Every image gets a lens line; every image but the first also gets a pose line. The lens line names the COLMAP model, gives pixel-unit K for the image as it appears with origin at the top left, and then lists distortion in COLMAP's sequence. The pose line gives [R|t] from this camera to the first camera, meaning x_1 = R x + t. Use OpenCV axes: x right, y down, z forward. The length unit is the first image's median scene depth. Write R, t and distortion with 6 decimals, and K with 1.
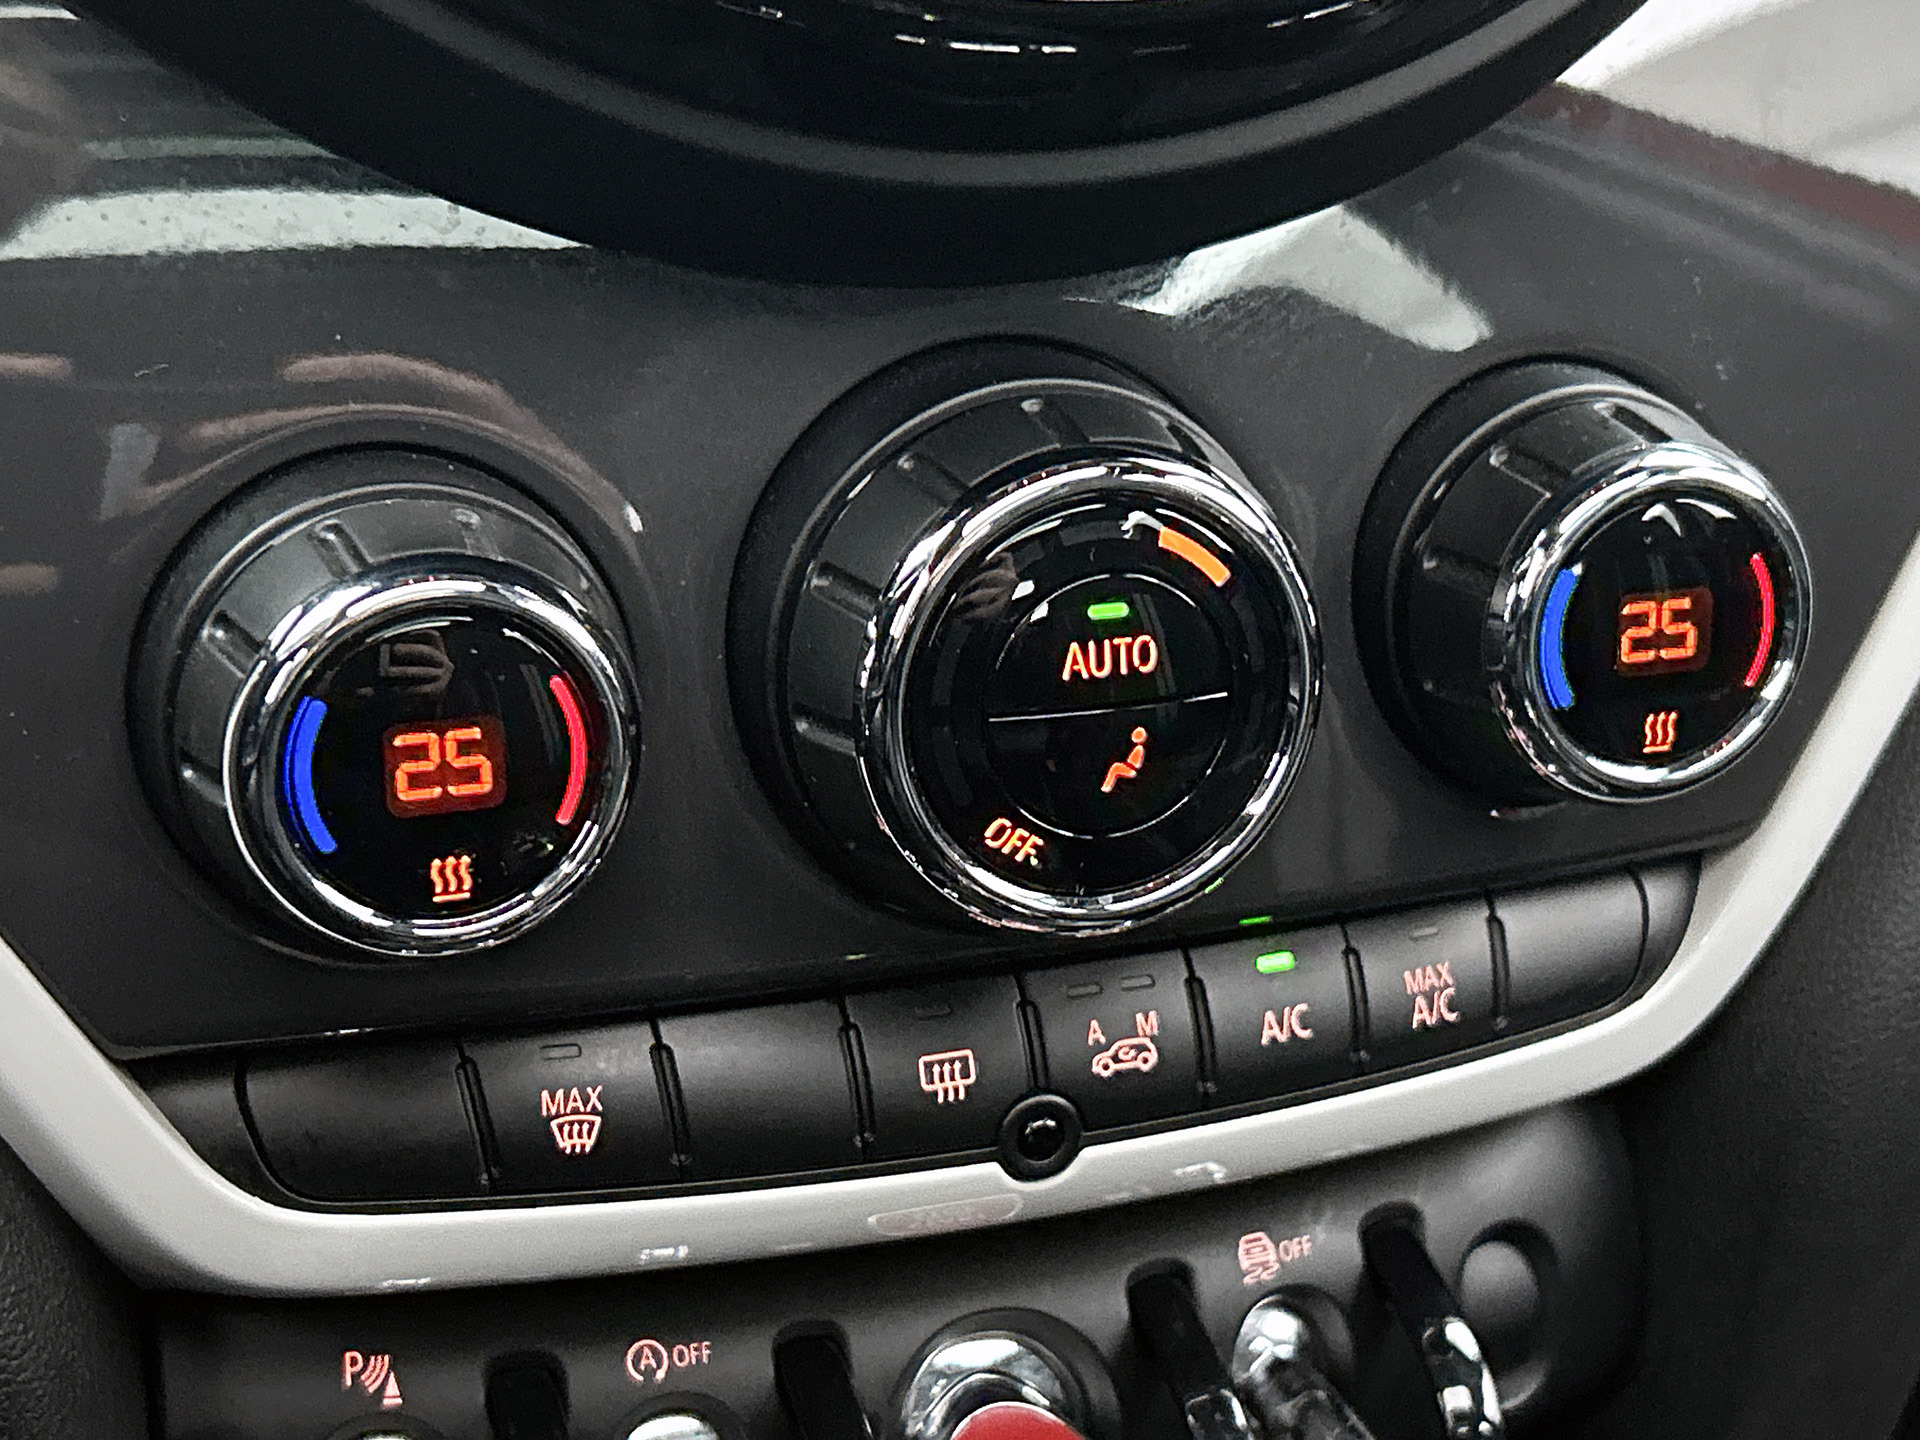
lens RADIAL K [[3257.1, 0, 960.0], [0, 3257.1, 720.0], [0, 0, 1]] dist [0.370142, -2.451479]
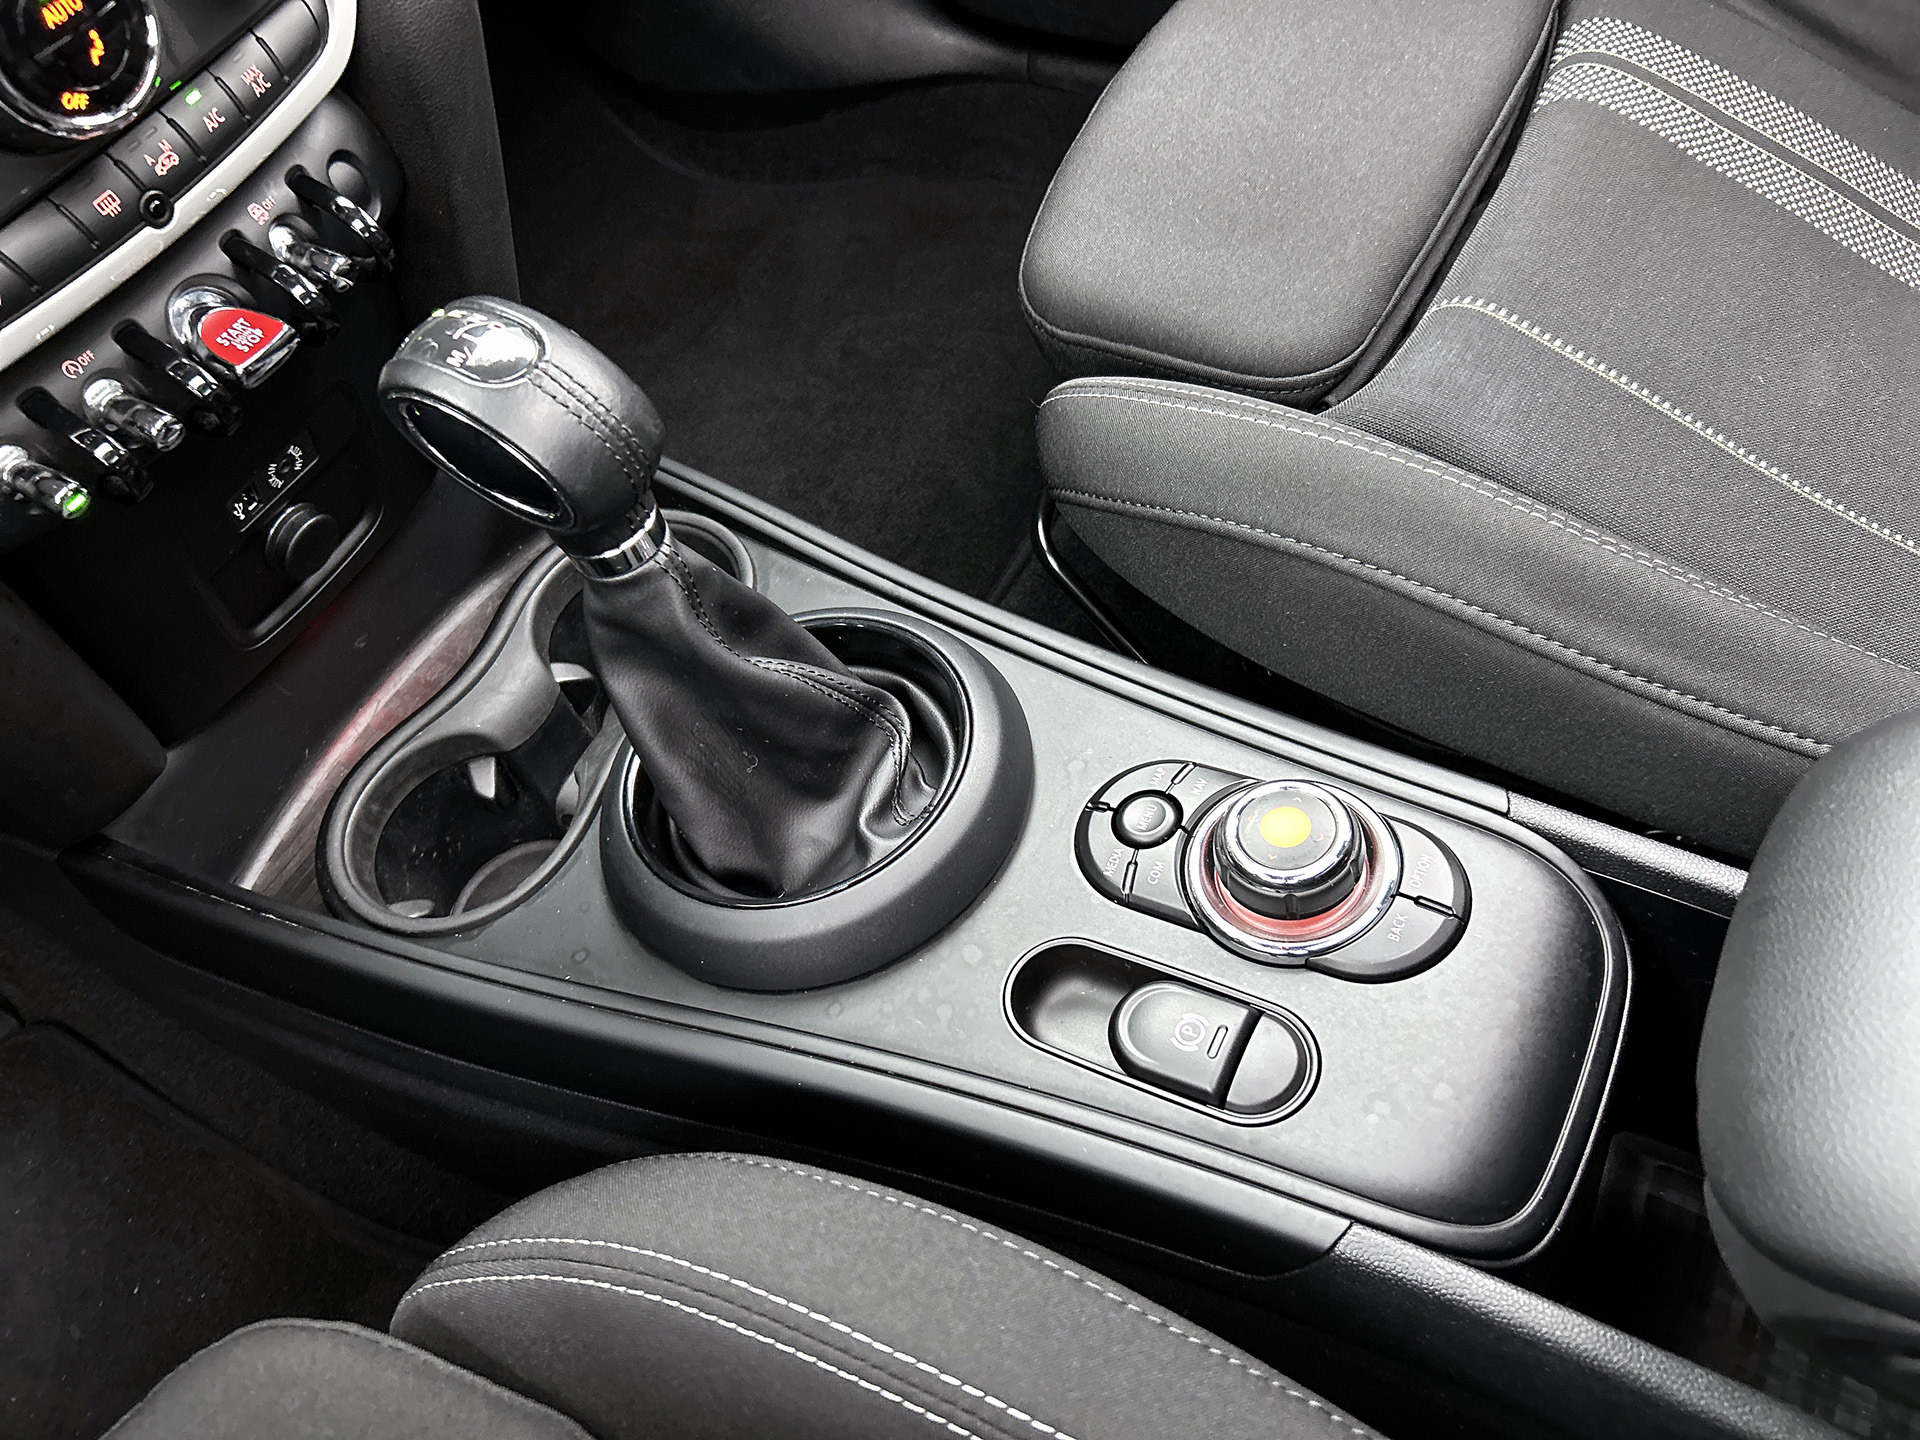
lens RADIAL K [[1424.8, 0, 960.0], [0, 1424.8, 720.0], [0, 0, 1]] dist [0.062868, -0.085526]
pose [[0.743924, -0.599888, 0.294467, -0.075725], [0.342638, 0.720719, 0.602630, -0.044404], [-0.573739, -0.347416, 0.741705, -0.305187]]
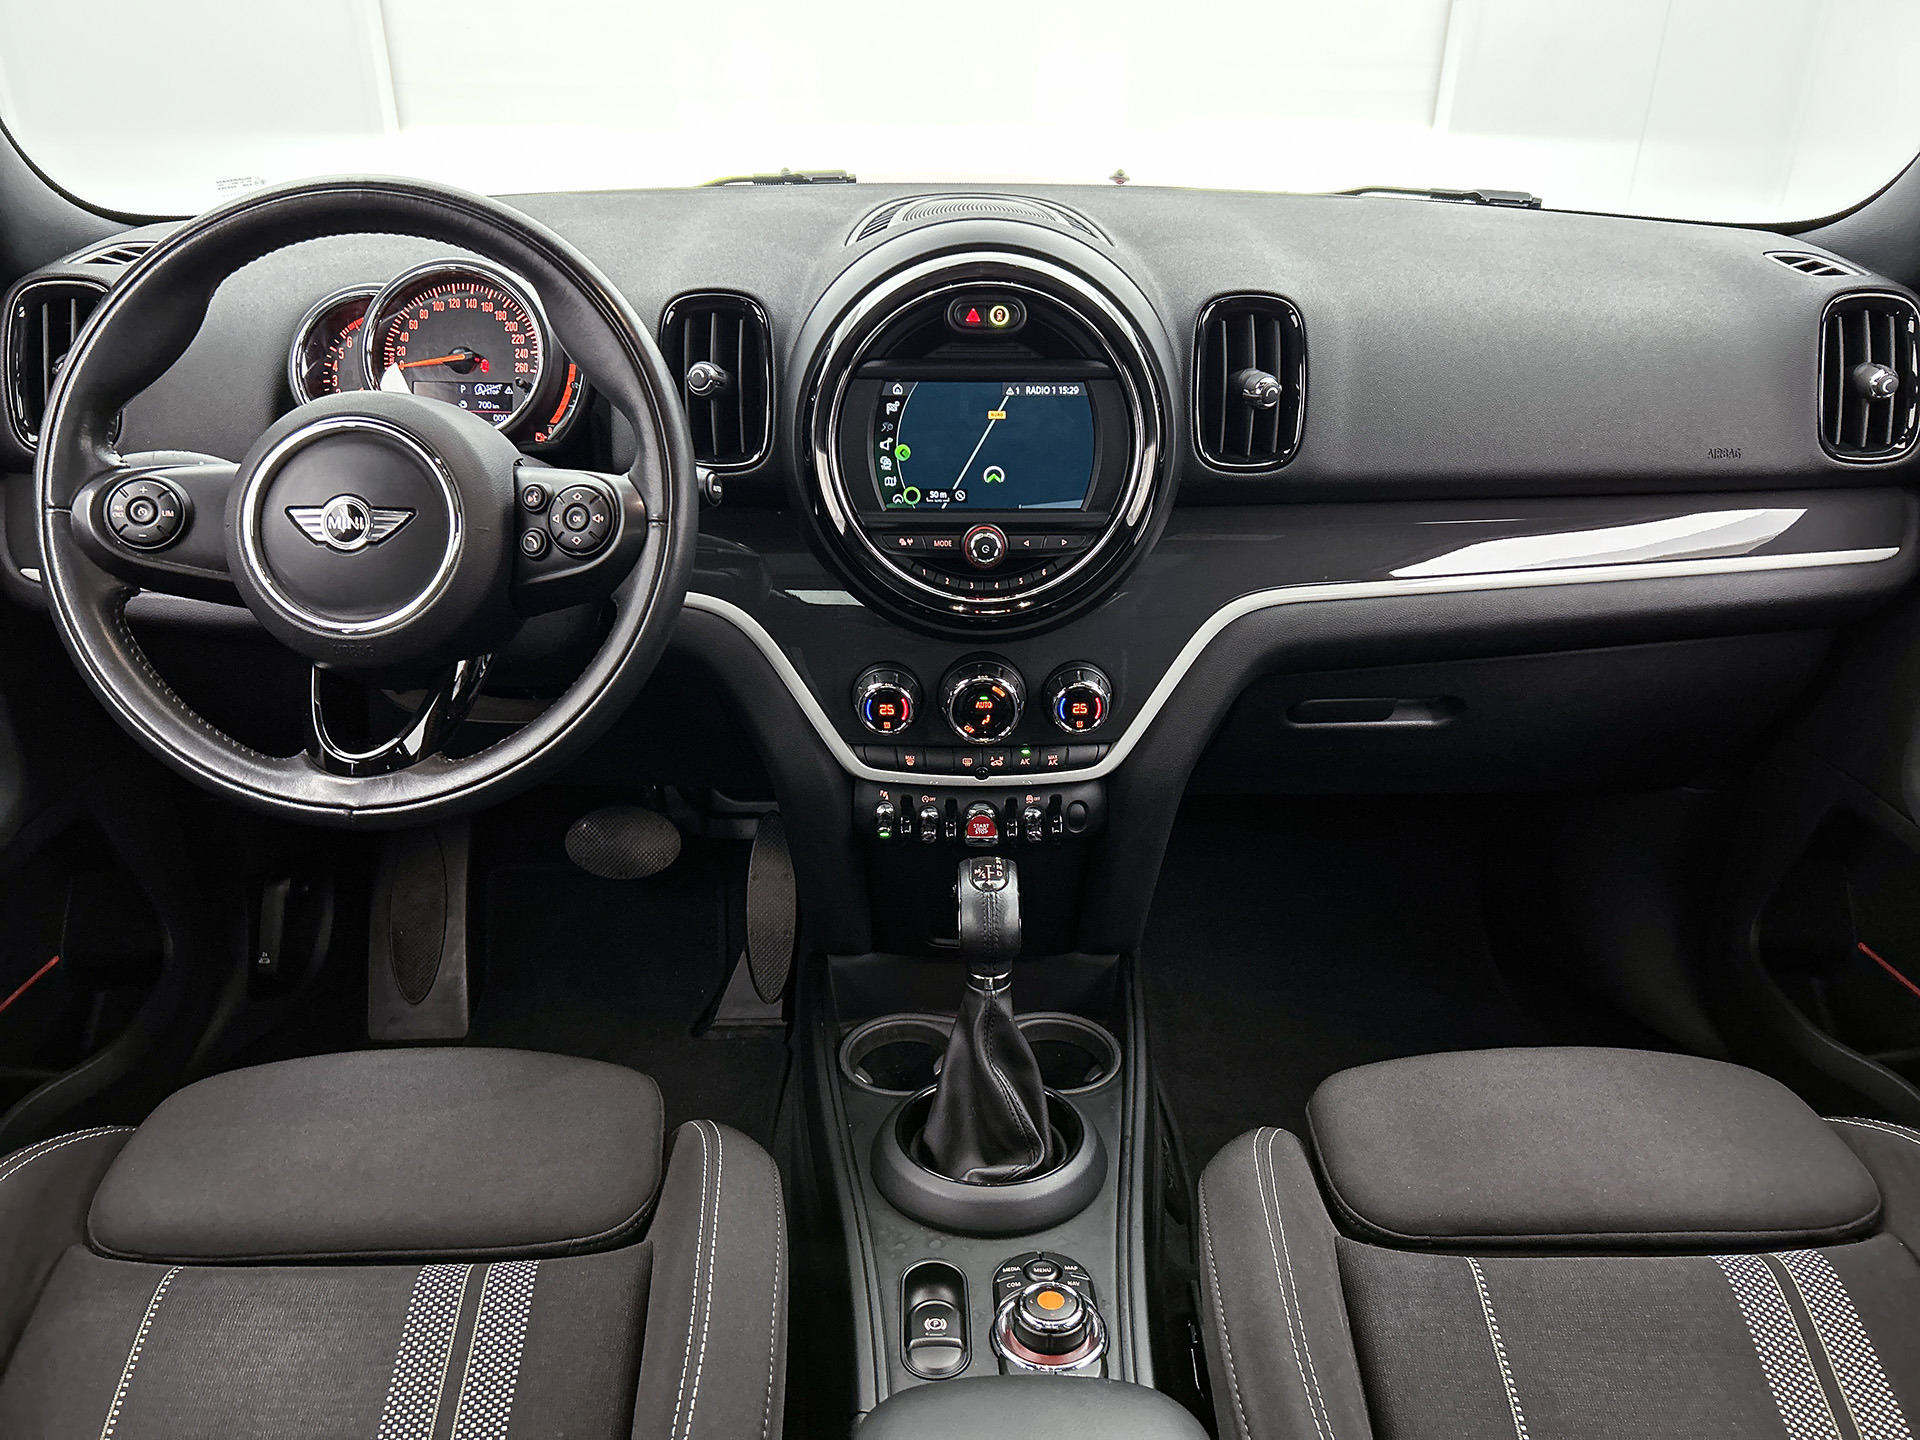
lens RADIAL K [[1424.8, 0, 960.0], [0, 1424.8, 720.0], [0, 0, 1]] dist [0.062868, -0.085526]
pose [[0.943617, 0.127966, -0.305306, 0.802982], [-0.099130, 0.989173, 0.108216, -0.268462], [0.315848, -0.071849, 0.946085, -1.607635]]
